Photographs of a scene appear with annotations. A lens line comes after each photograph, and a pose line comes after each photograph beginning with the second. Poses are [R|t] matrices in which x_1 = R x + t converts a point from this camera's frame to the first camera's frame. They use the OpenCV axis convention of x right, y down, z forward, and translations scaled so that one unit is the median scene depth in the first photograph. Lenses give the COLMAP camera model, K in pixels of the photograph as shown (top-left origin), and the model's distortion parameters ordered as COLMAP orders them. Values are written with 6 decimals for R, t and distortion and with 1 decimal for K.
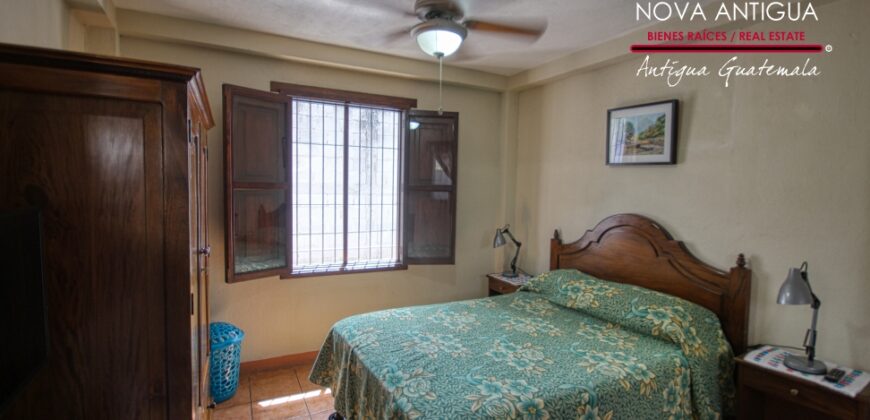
lens RADIAL K [[407.4, 0, 446.3], [0, 407.4, 214.0], [0, 0, 1]] dist [0.012526, 0.000044]
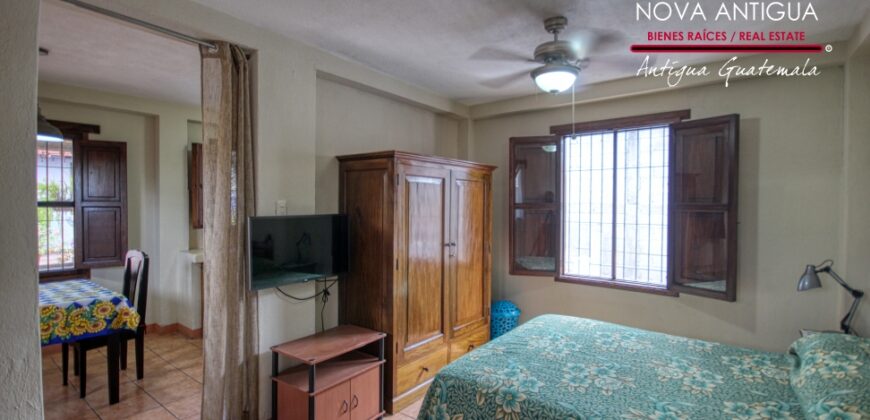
lens RADIAL K [[407.4, 0, 446.3], [0, 407.4, 214.0], [0, 0, 1]] dist [0.012526, 0.000044]
pose [[0.407521, 0.006175, -0.913175, 0.689505], [-0.057569, 0.998162, -0.018941, -0.001489], [0.911380, 0.060290, 0.407127, 0.198312]]
